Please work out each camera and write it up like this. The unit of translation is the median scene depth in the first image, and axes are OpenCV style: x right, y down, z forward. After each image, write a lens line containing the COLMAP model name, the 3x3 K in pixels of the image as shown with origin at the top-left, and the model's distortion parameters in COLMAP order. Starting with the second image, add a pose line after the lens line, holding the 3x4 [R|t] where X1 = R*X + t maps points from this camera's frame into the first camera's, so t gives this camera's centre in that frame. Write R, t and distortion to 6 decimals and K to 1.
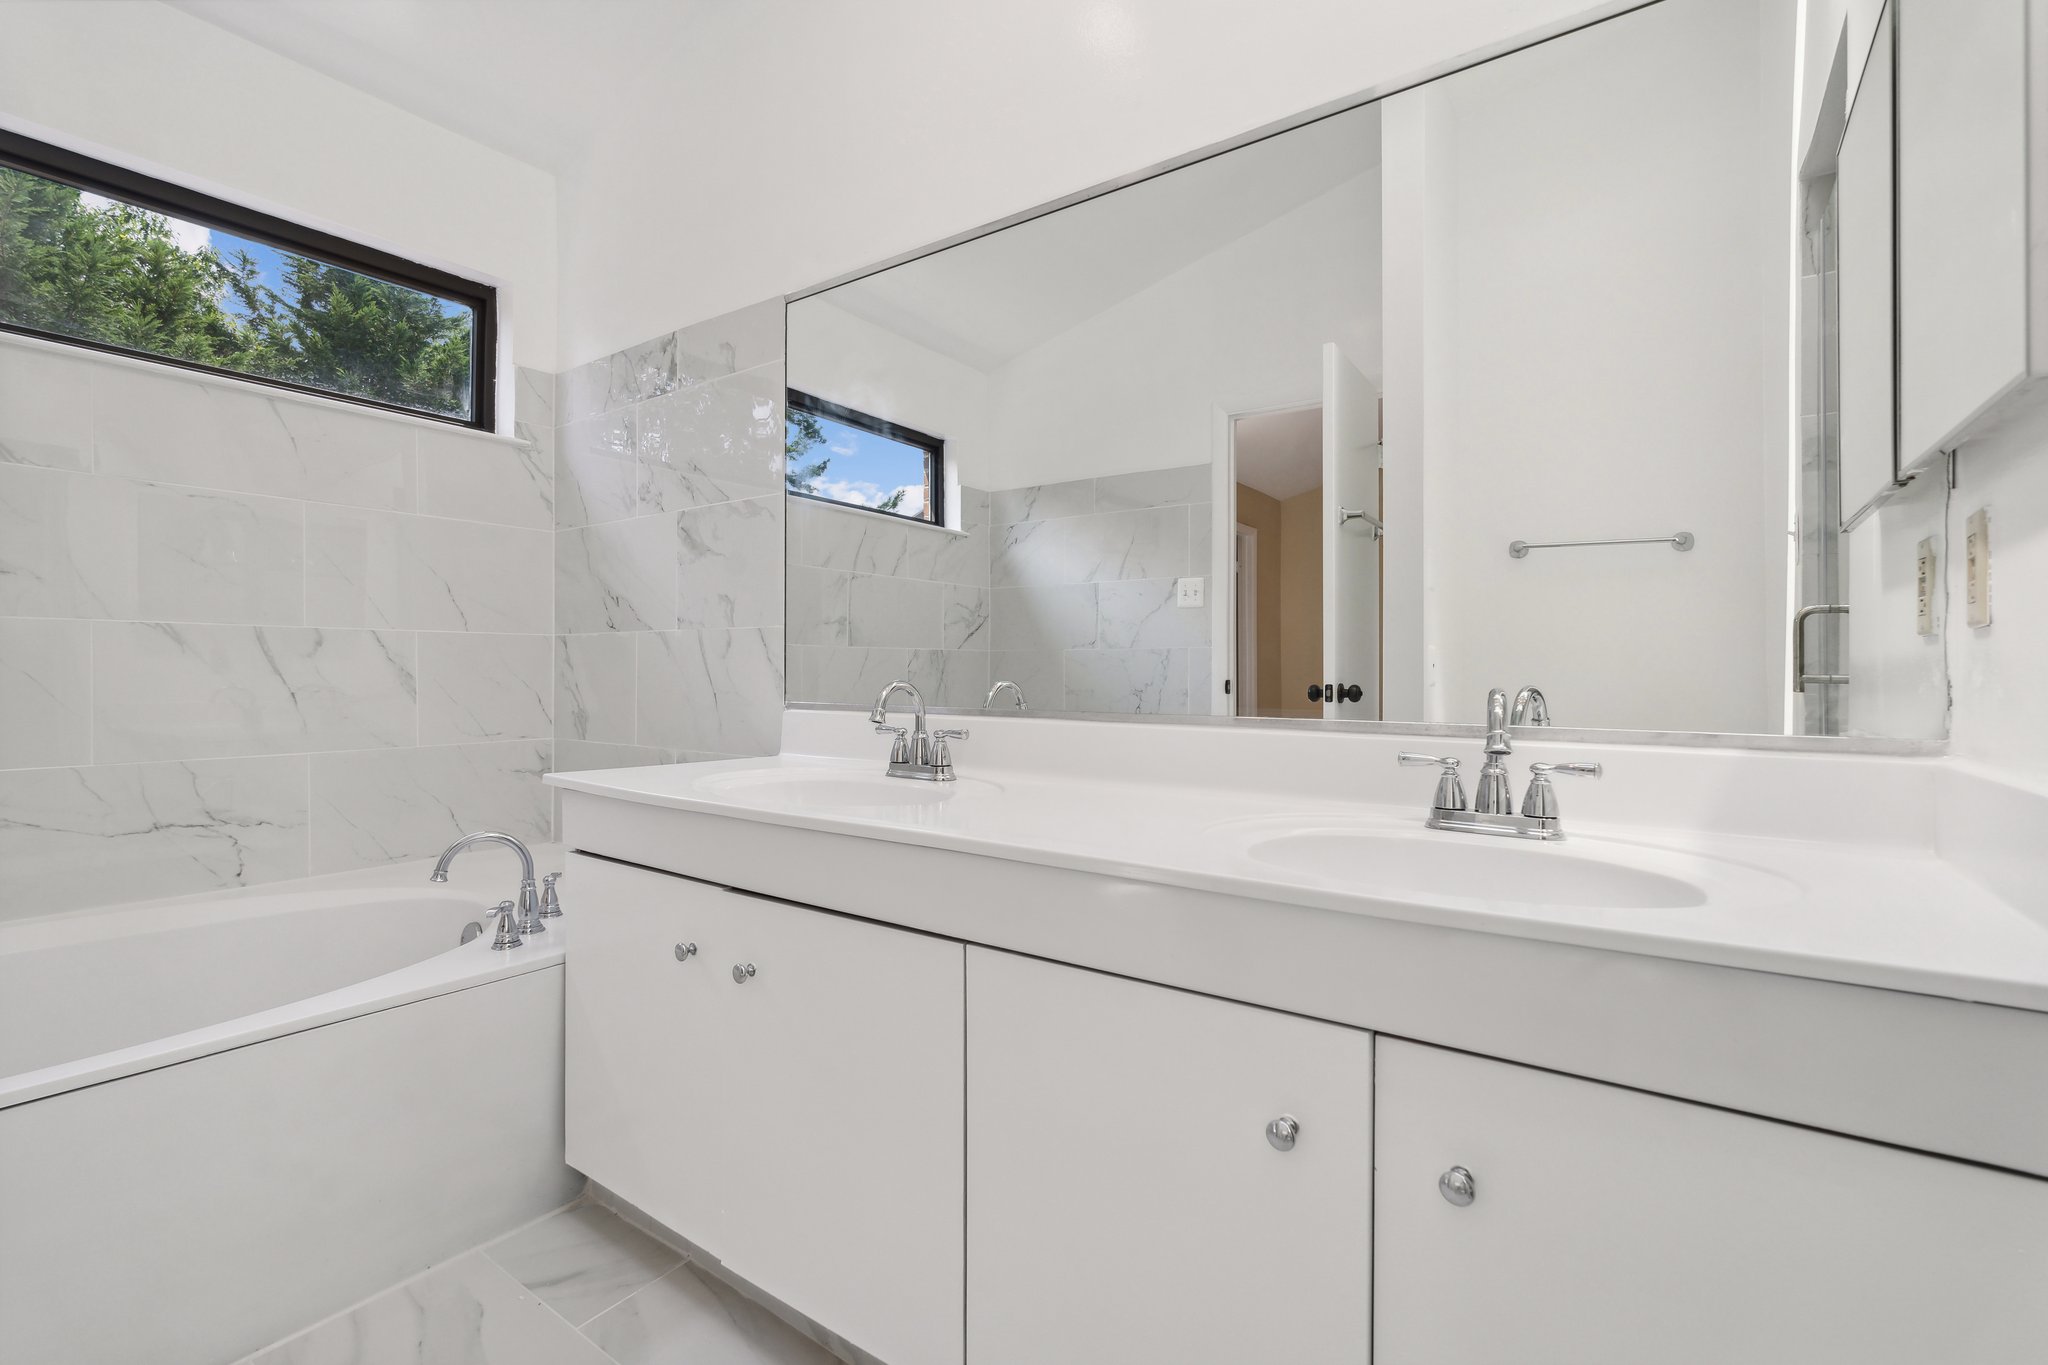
lens RADIAL K [[903.0, 0, 1013.0], [0, 903.0, 669.1], [0, 0, 1]] dist [-0.006247, 0.000329]
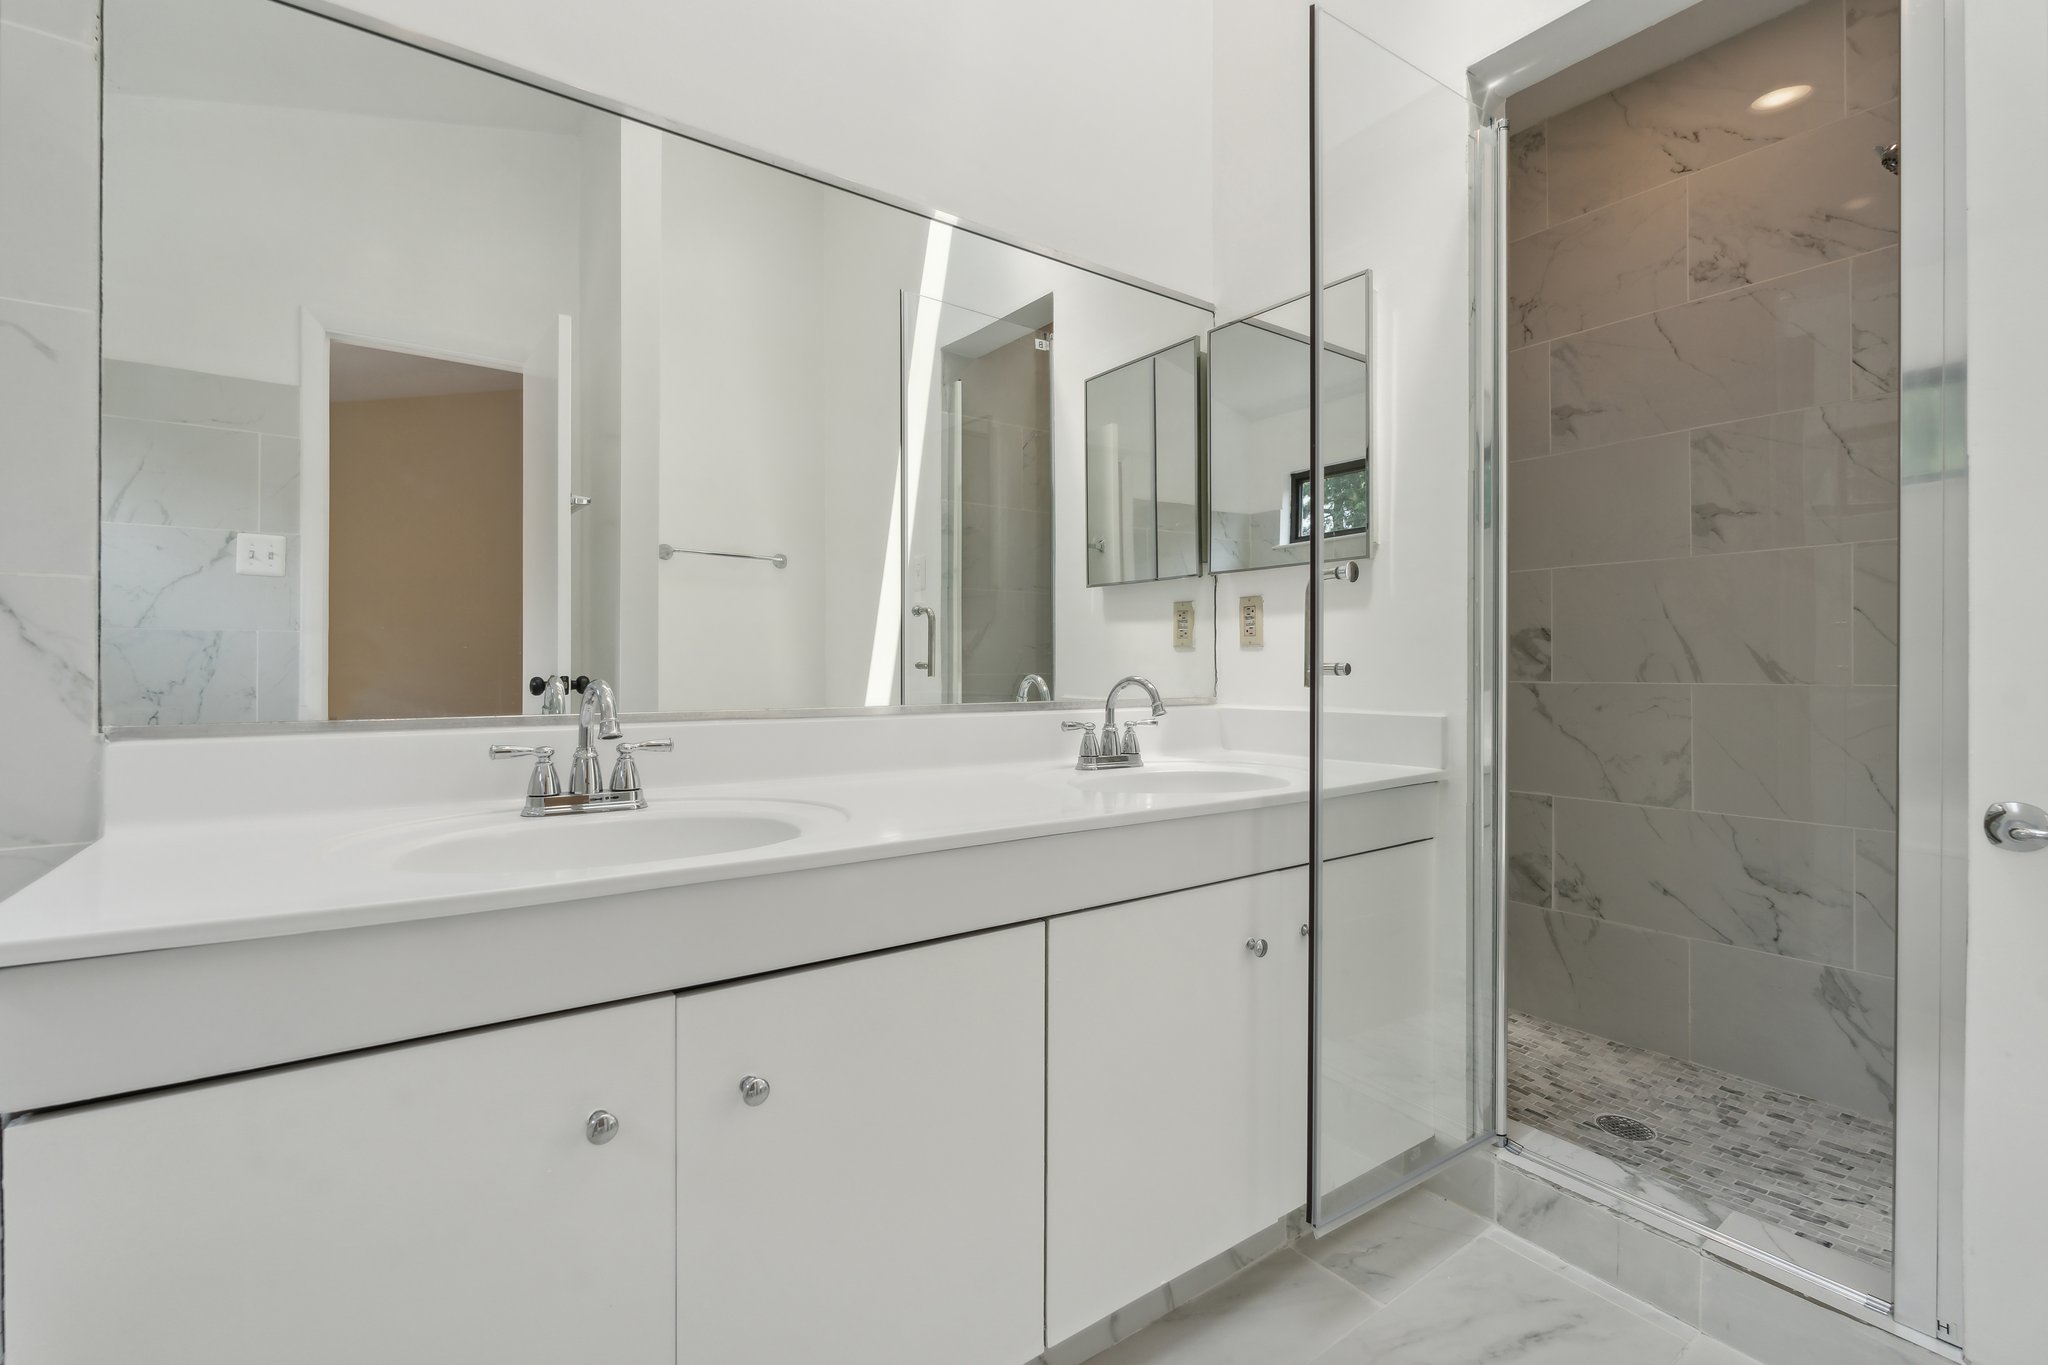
lens RADIAL K [[903.0, 0, 1011.2], [0, 903.0, 683.7], [0, 0, 1]] dist [-0.006247, 0.000329]
pose [[0.322907, -0.029149, 0.945982, -0.303870], [-0.001134, 0.999513, 0.031185, -0.003784], [-0.946430, -0.011143, 0.322716, 0.193976]]
